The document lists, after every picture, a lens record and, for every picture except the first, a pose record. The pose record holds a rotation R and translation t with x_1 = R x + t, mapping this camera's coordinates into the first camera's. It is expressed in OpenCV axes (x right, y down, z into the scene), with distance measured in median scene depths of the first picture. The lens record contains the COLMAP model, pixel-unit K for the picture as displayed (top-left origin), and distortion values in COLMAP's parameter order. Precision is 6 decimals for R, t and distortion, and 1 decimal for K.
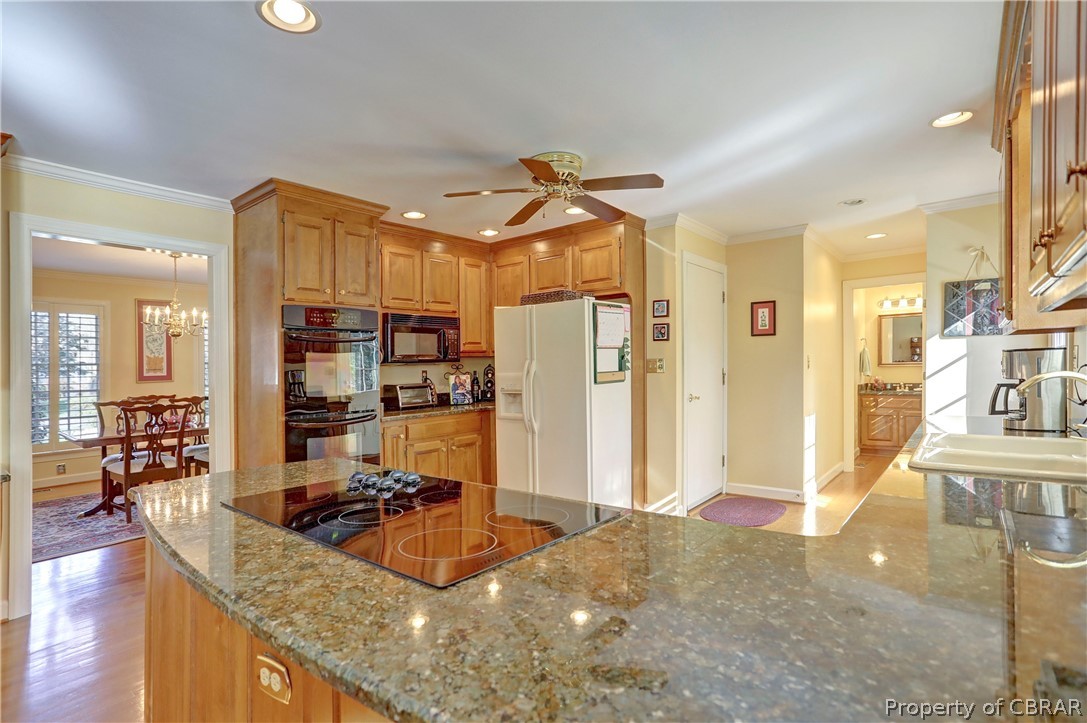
lens RADIAL K [[521.1, 0, 539.8], [0, 521.1, 368.3], [0, 0, 1]] dist [-0.070972, 0.000200]
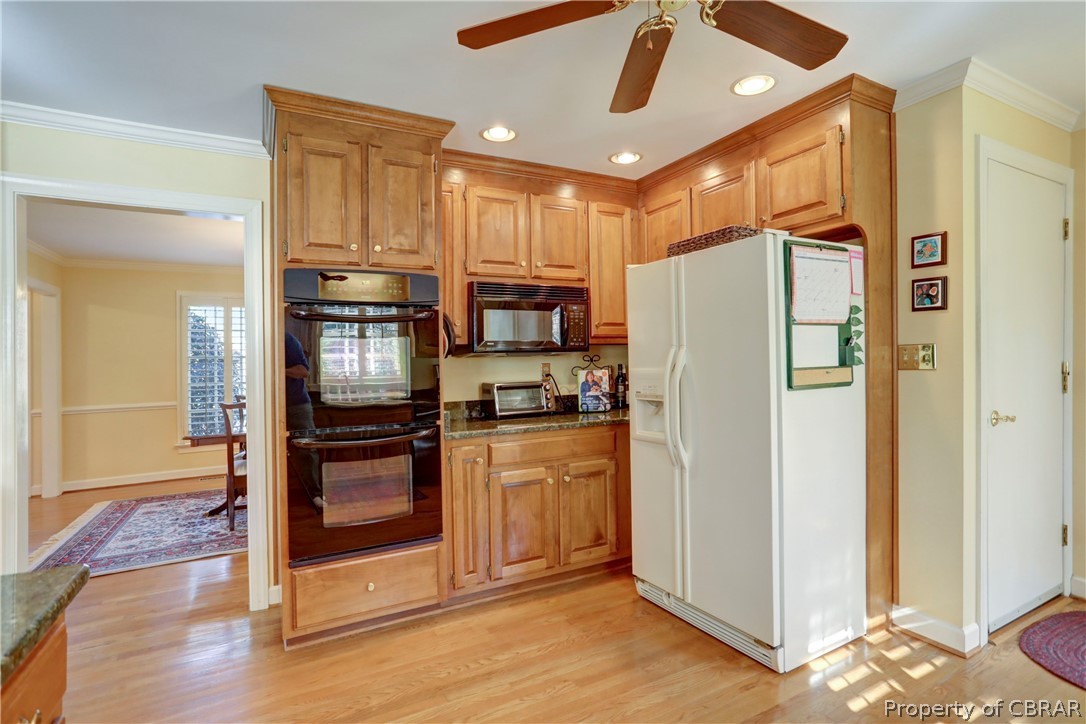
lens RADIAL K [[557.0, 0, 531.5], [0, 557.0, 357.5], [0, 0, 1]] dist [-0.069089, 0.036025]
pose [[0.925537, 0.000292, -0.378658, 0.065175], [-0.001669, 0.999993, -0.003306, -0.001459], [0.378654, 0.003692, 0.925531, 0.323309]]
